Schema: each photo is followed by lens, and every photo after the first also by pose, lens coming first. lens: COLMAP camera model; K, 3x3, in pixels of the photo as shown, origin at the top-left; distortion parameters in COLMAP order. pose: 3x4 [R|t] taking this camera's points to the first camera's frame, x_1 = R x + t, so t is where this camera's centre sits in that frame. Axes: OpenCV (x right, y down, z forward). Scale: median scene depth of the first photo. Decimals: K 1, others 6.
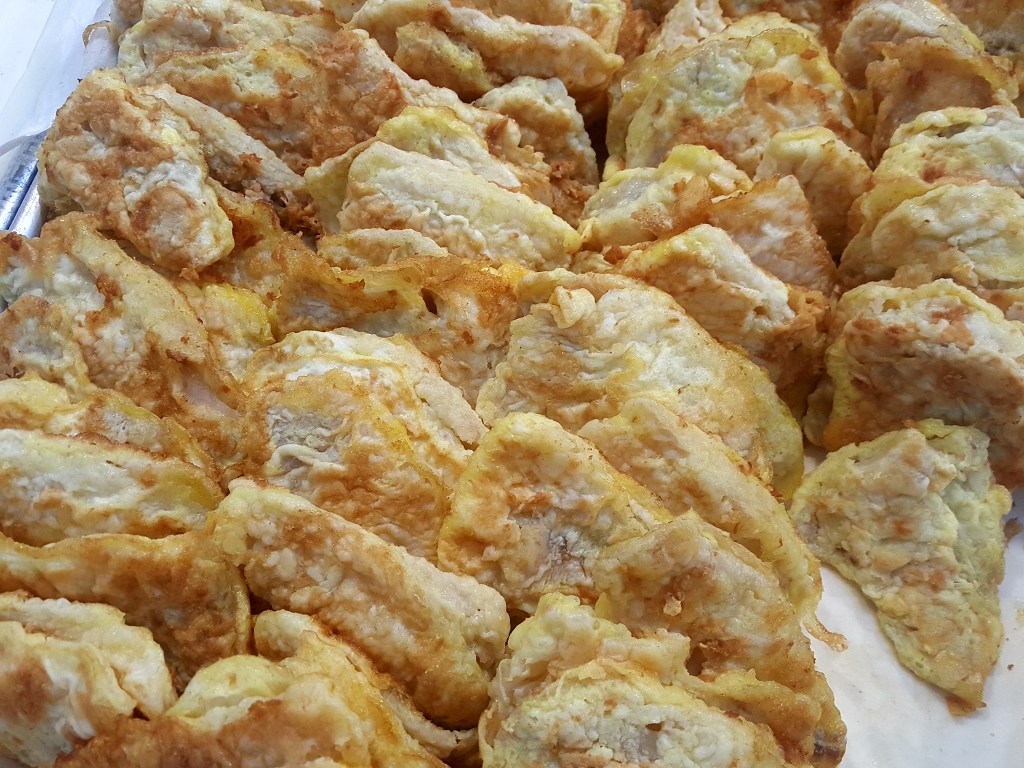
lens RADIAL K [[1013.2, 0, 512.0], [0, 1013.2, 384.0], [0, 0, 1]] dist [0.152698, -0.293790]
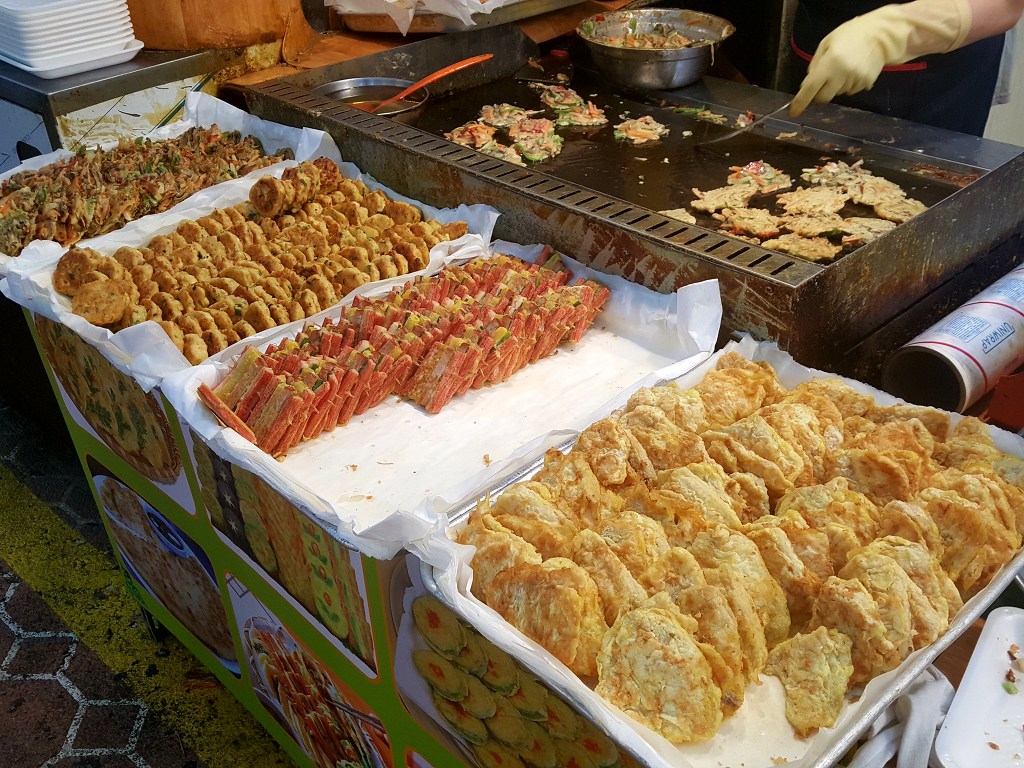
lens RADIAL K [[1013.2, 0, 512.0], [0, 1013.2, 384.0], [0, 0, 1]] dist [0.152698, -0.293790]
pose [[0.819157, 0.307762, -0.484008, 0.749921], [-0.510223, 0.776486, -0.369786, 0.850924], [0.262019, 0.549865, 0.793092, -1.443668]]
